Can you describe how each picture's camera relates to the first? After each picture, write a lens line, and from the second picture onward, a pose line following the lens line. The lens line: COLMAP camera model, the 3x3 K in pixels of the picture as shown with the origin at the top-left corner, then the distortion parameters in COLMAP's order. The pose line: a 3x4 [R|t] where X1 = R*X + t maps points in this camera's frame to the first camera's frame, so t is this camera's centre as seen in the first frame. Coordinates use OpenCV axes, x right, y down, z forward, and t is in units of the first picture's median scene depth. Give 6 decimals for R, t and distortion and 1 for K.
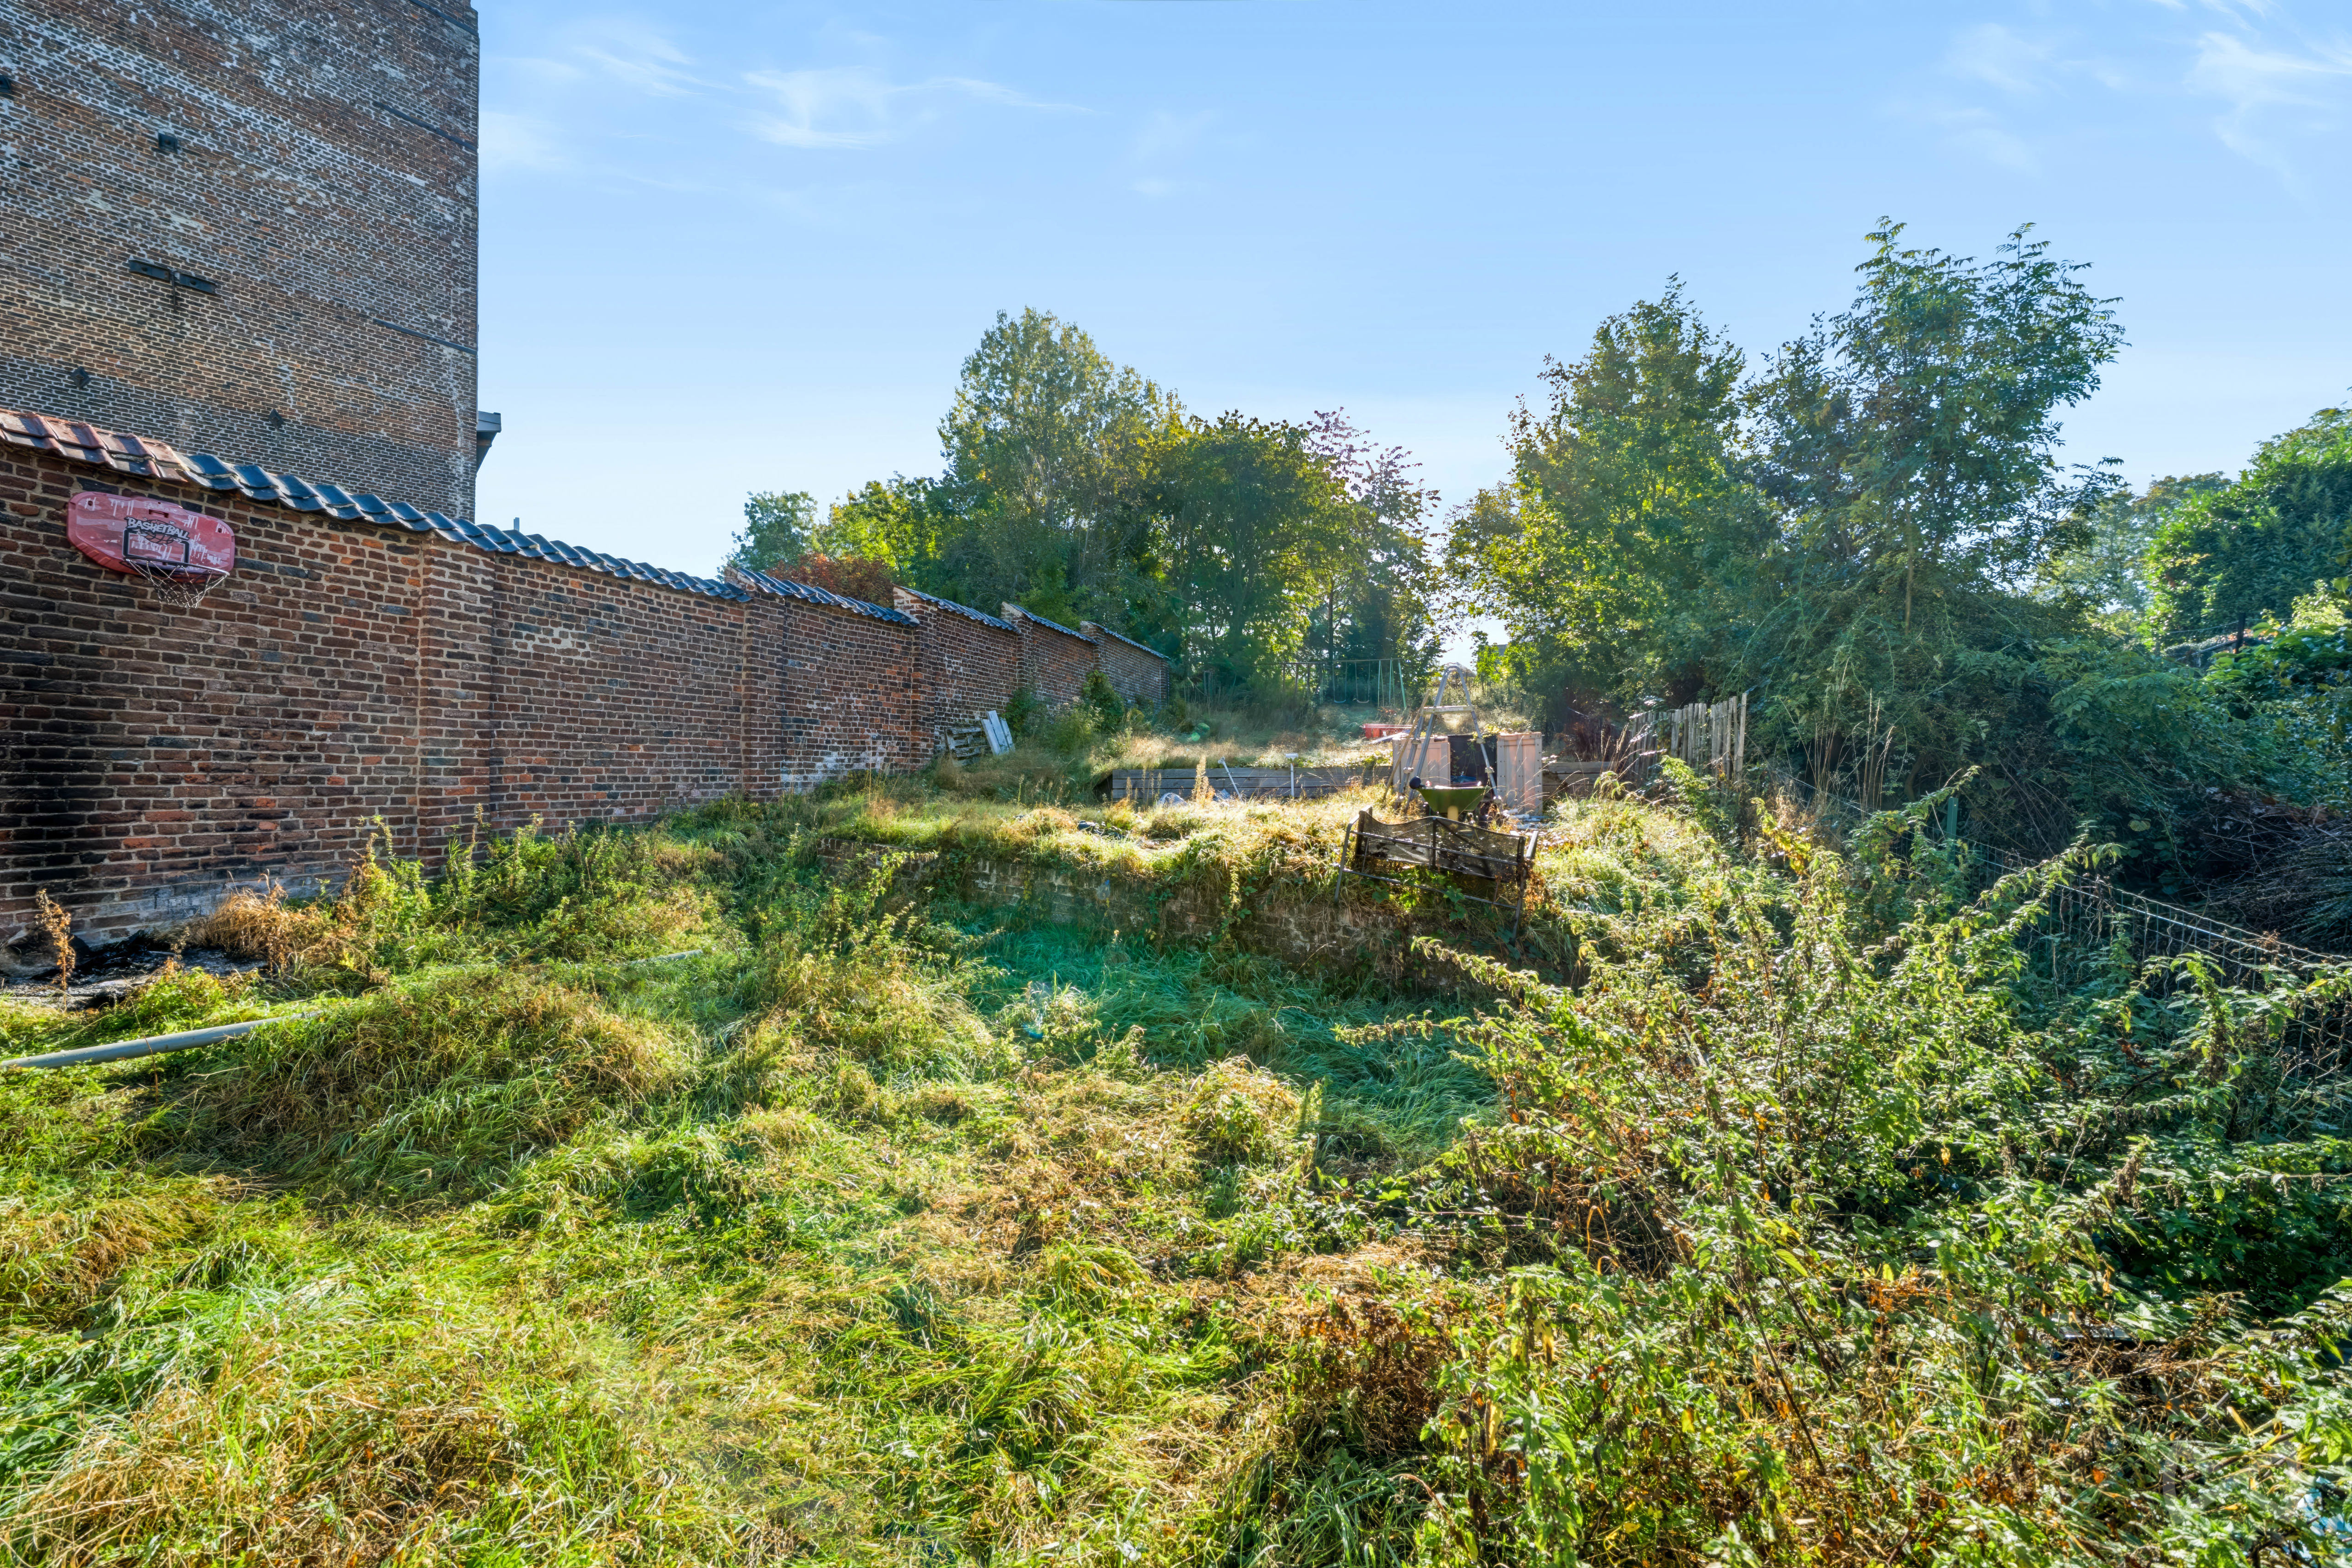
lens RADIAL K [[799.0, 0, 1171.7], [0, 799.0, 781.7], [0, 0, 1]] dist [-0.009827, 0.000347]
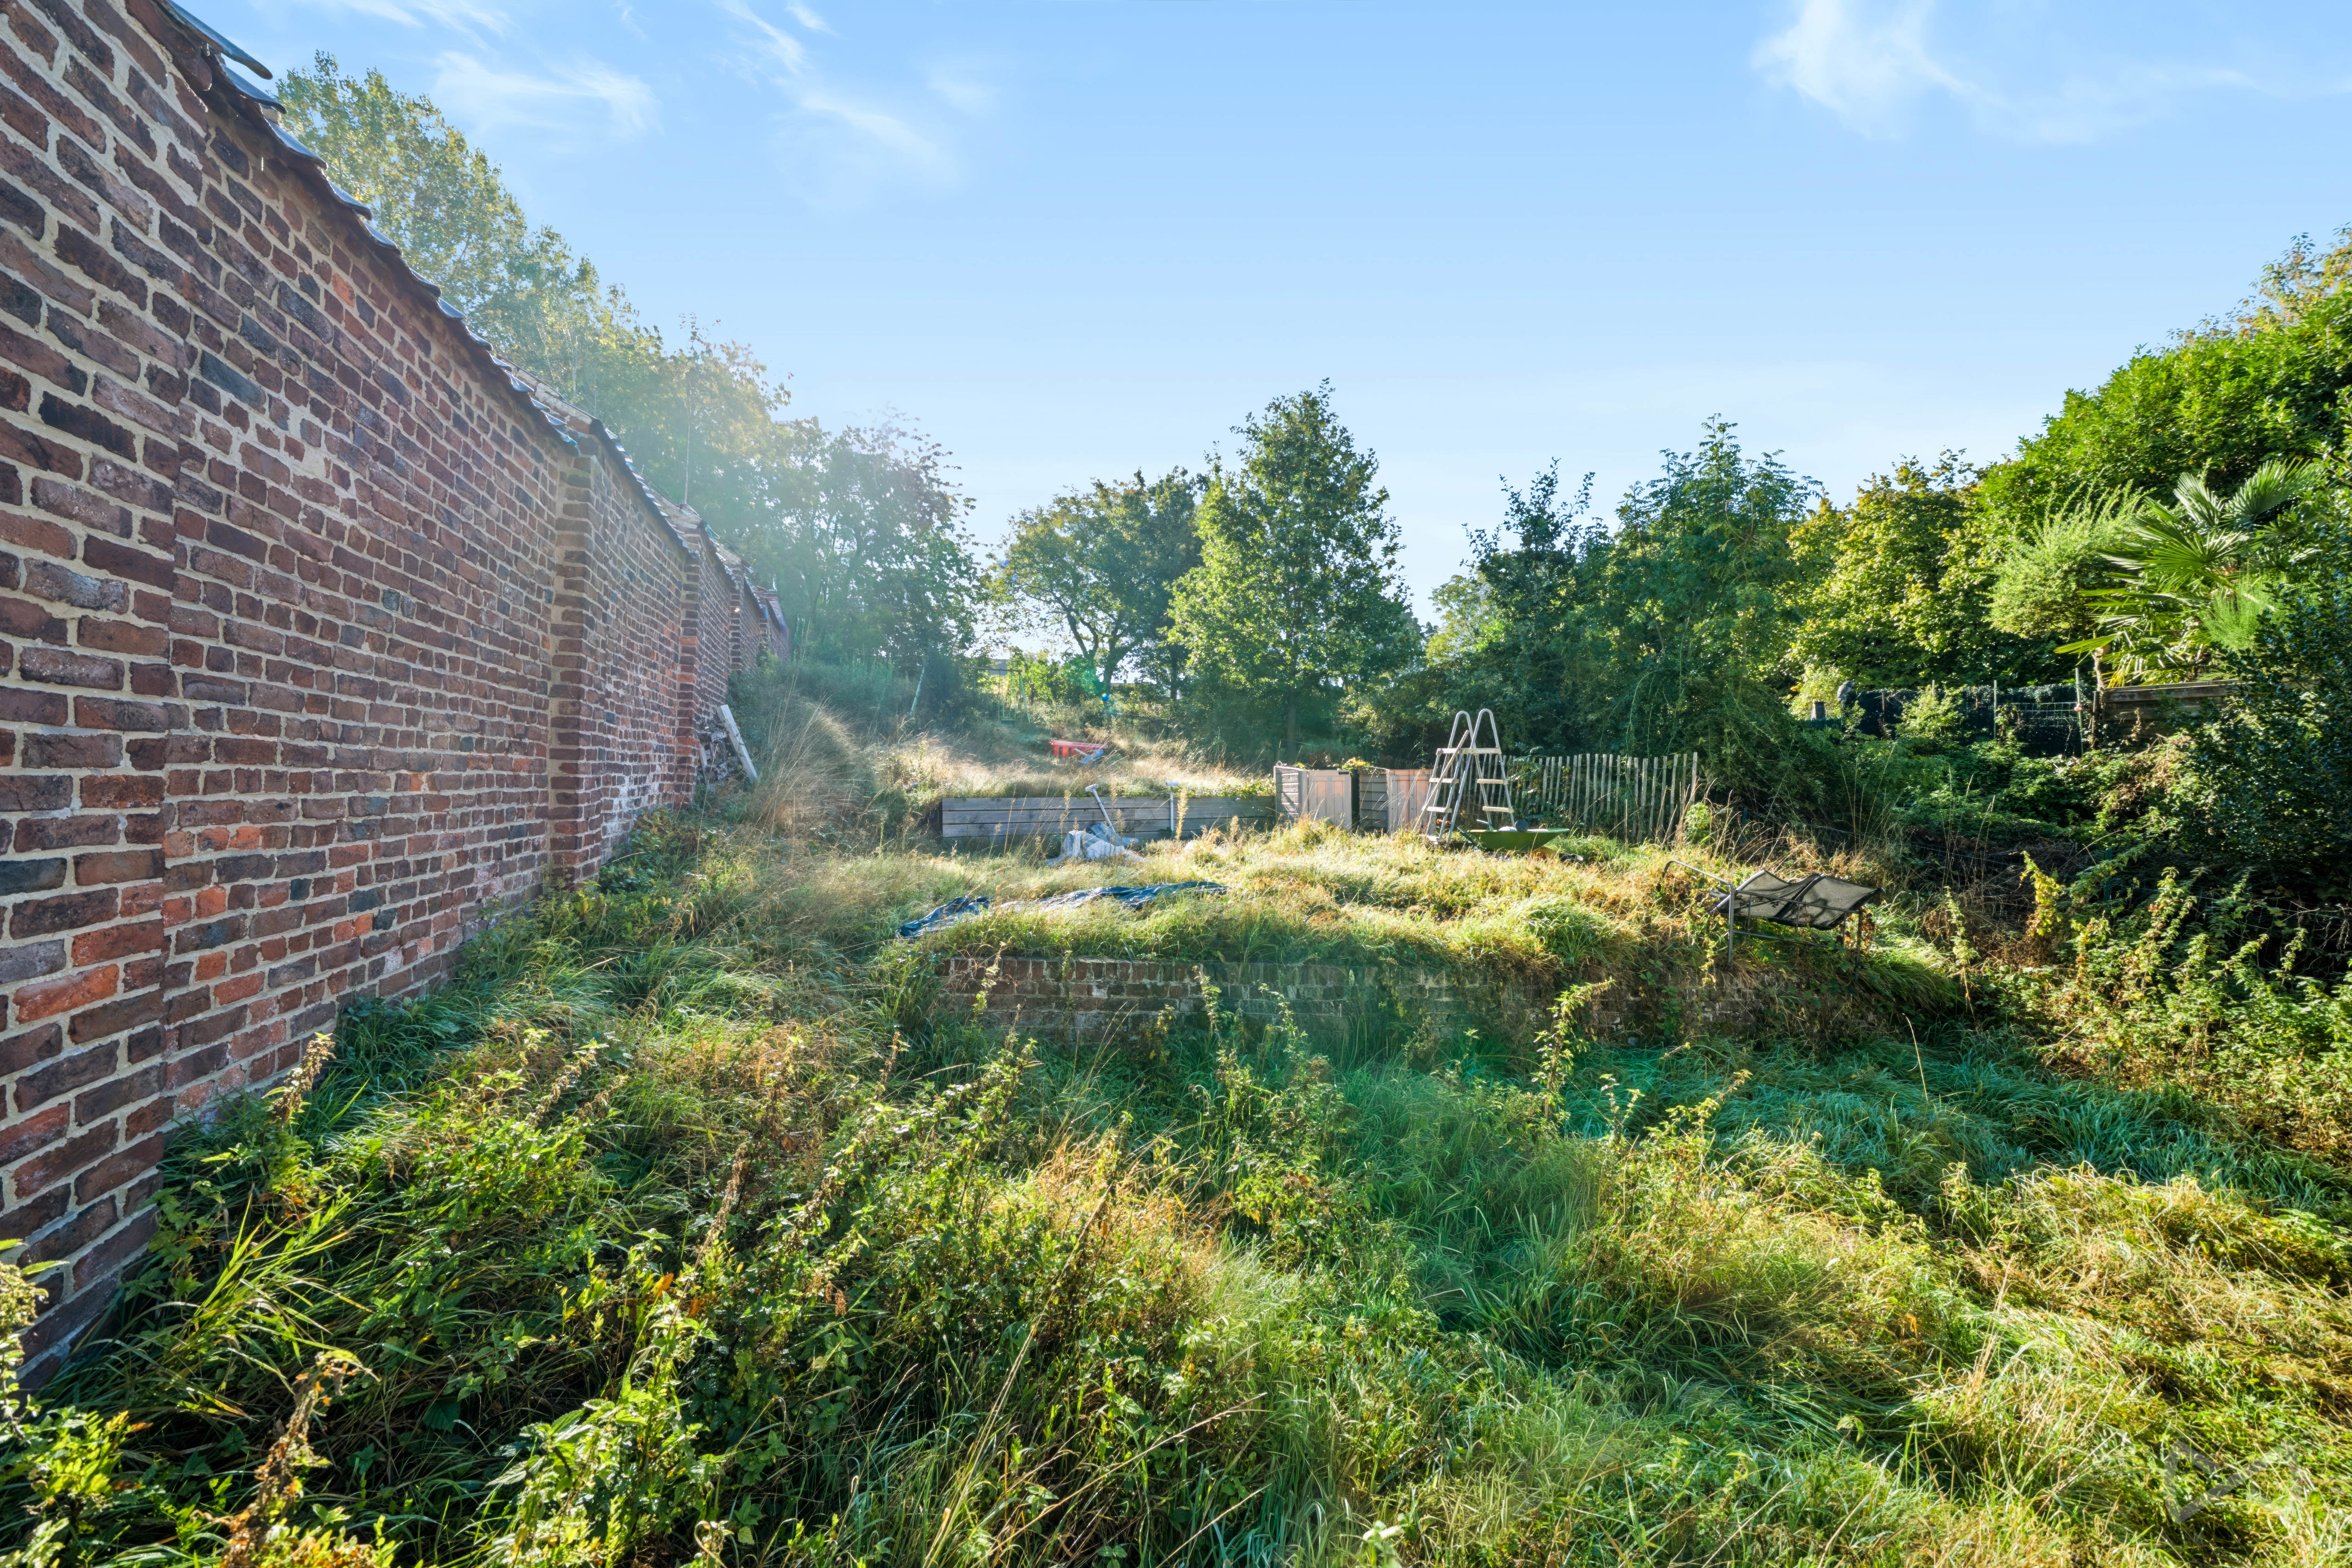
lens RADIAL K [[799.0, 0, 1174.9], [0, 799.0, 785.3], [0, 0, 1]] dist [-0.009827, 0.000347]
pose [[0.756848, 0.007513, 0.653548, -0.705578], [-0.006206, 0.999971, -0.004309, -0.045561], [-0.653562, -0.000795, 0.756873, 0.533761]]
